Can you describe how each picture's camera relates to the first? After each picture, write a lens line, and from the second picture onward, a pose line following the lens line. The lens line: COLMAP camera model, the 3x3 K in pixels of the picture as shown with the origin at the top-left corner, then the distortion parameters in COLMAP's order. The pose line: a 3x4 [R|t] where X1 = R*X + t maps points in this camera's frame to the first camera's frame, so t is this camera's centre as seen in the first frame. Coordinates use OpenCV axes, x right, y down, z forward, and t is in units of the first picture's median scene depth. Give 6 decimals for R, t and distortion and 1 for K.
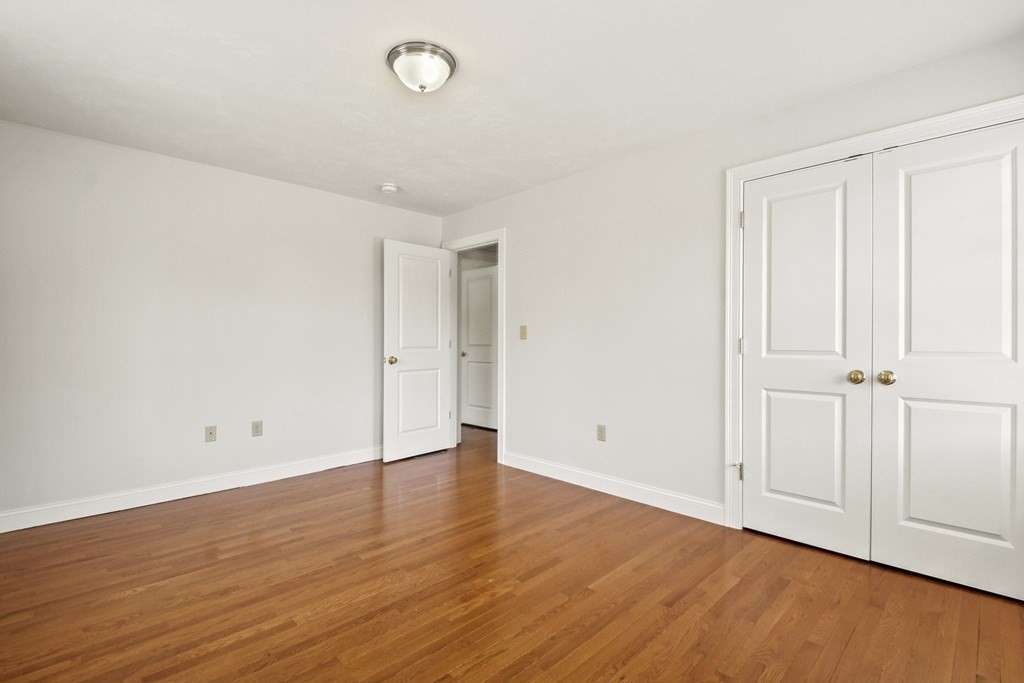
lens RADIAL K [[464.3, 0, 506.2], [0, 464.3, 340.4], [0, 0, 1]] dist [0.020213, -0.015667]
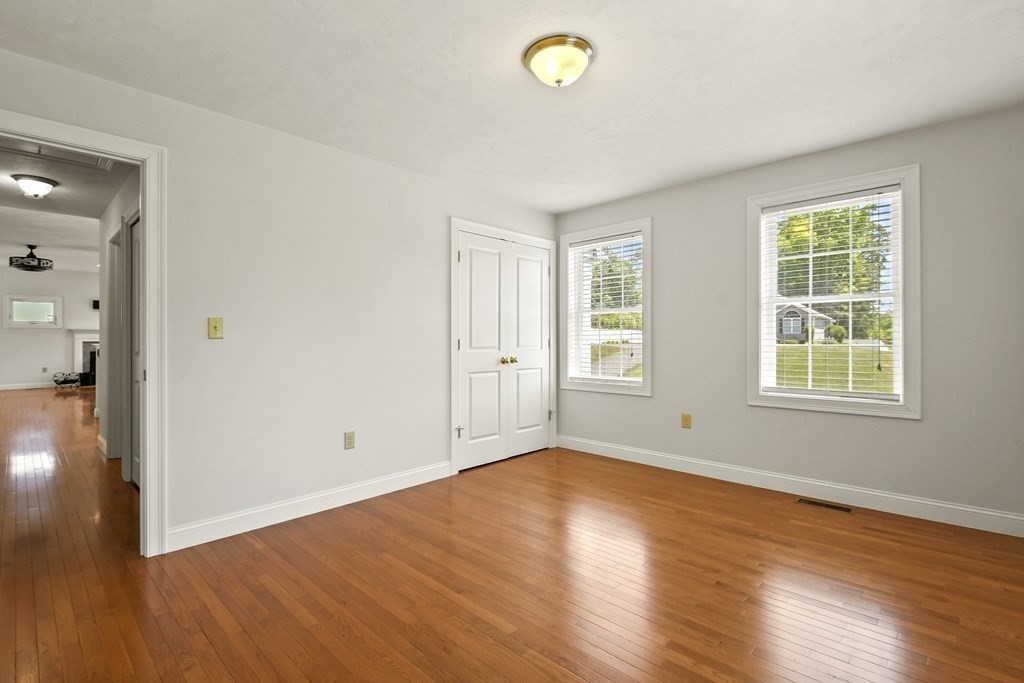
lens RADIAL K [[464.3, 0, 510.3], [0, 464.3, 335.4], [0, 0, 1]] dist [0.020213, -0.015667]
pose [[-0.042955, 0.009702, 0.999030, -1.009916], [-0.000746, 0.999952, -0.009743, -0.001237], [-0.999077, -0.001164, -0.042945, 0.985818]]
